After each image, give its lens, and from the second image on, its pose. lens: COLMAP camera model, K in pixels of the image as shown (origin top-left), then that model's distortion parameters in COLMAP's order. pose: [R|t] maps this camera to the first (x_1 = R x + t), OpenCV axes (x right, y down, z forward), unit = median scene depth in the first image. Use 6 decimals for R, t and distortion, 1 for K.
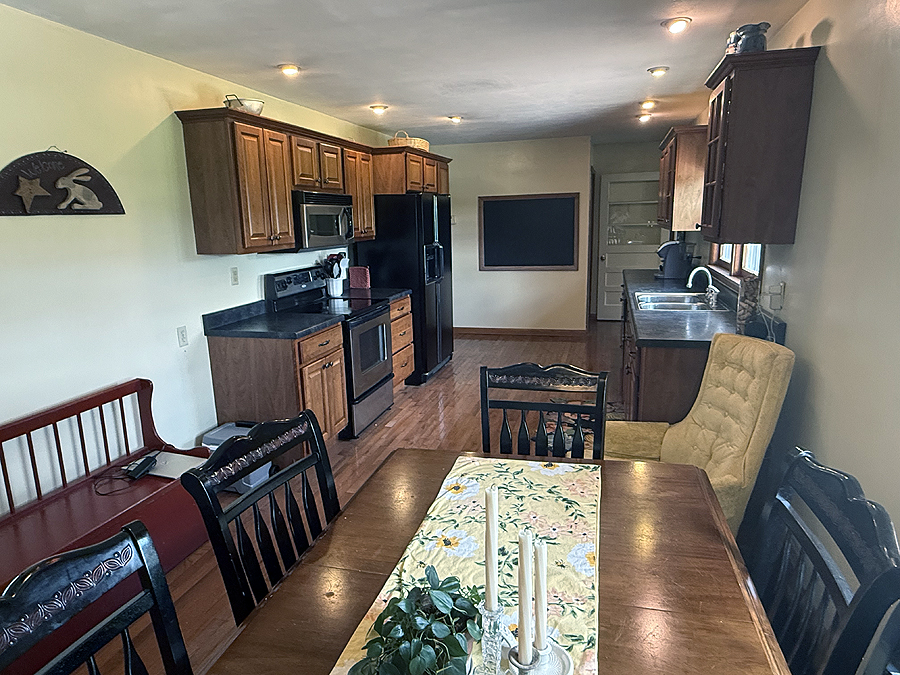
lens RADIAL K [[570.6, 0, 441.8], [0, 570.6, 336.5], [0, 0, 1]] dist [-0.002875, 0.002049]
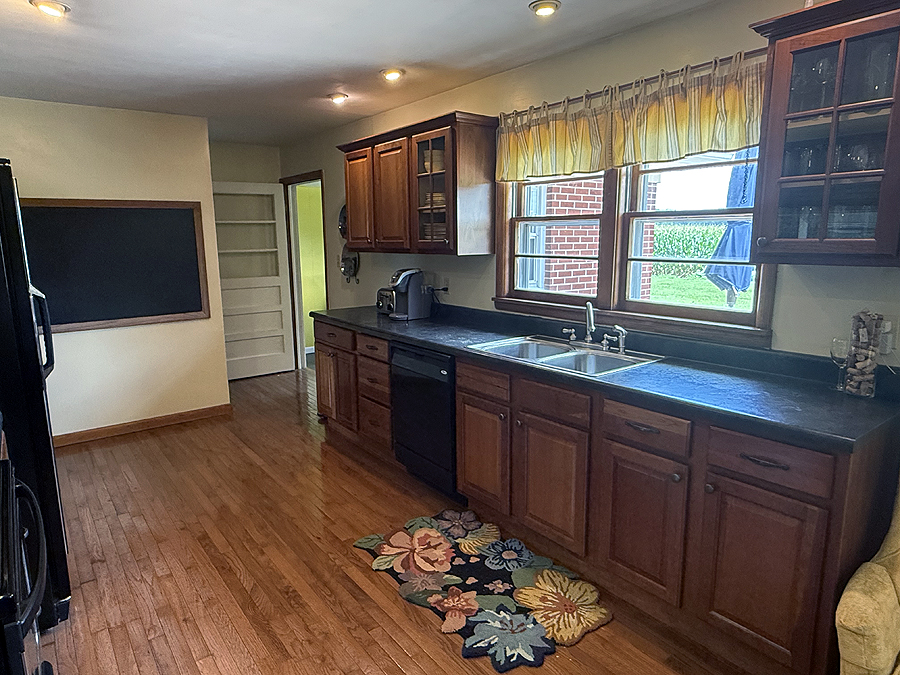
lens RADIAL K [[570.6, 0, 444.0], [0, 570.6, 336.9], [0, 0, 1]] dist [-0.002875, 0.002049]
pose [[0.597771, -0.119064, 0.792776, -0.209947], [0.159713, 0.986773, 0.027772, -0.112082], [-0.785596, 0.110015, 0.608880, 0.621719]]
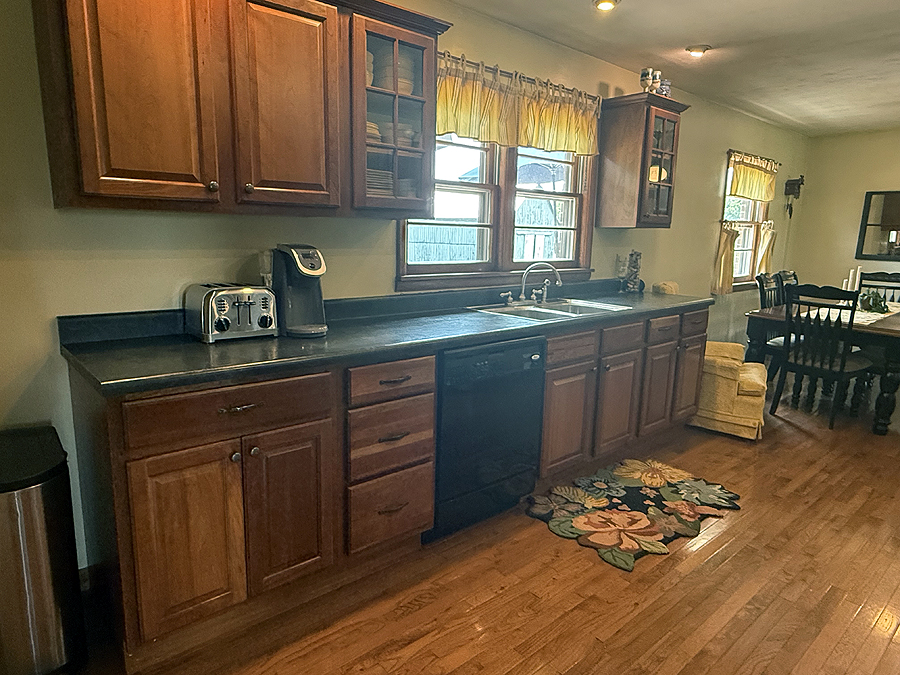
lens RADIAL K [[570.6, 0, 441.6], [0, 570.6, 347.2], [0, 0, 1]] dist [-0.002875, 0.002049]
pose [[-0.836067, -0.101811, 0.539098, 0.096088], [0.113149, 0.929507, 0.351019, -0.280481], [-0.536833, 0.354474, -0.765610, 1.556424]]
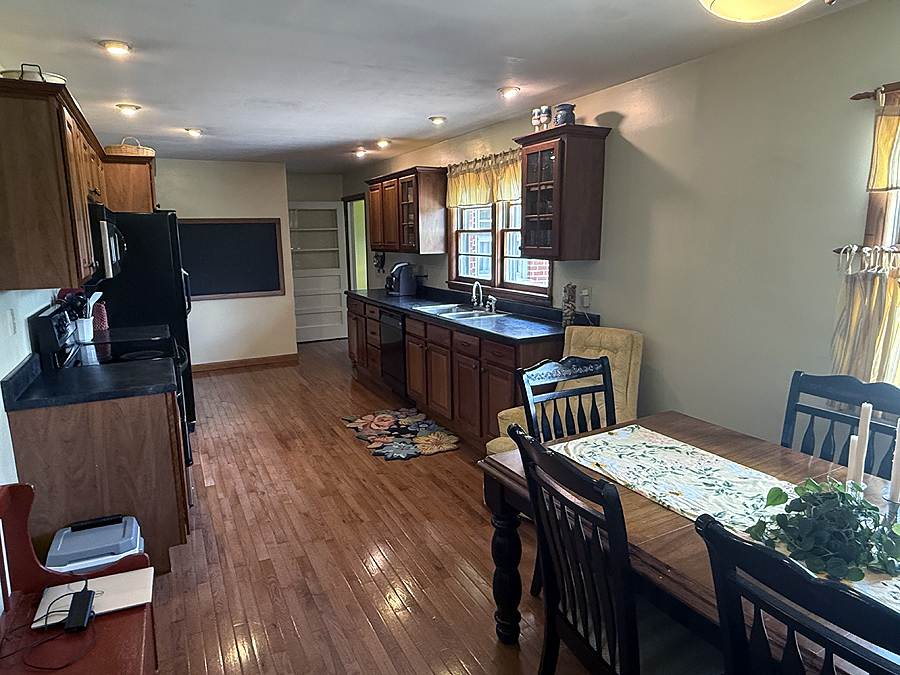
lens RADIAL K [[570.6, 0, 444.5], [0, 570.6, 334.6], [0, 0, 1]] dist [-0.002875, 0.002049]
pose [[0.733105, -0.101838, 0.672448, -0.386643], [0.135235, 0.990810, 0.002618, -0.018624], [-0.666535, 0.089019, 0.740140, 0.125018]]
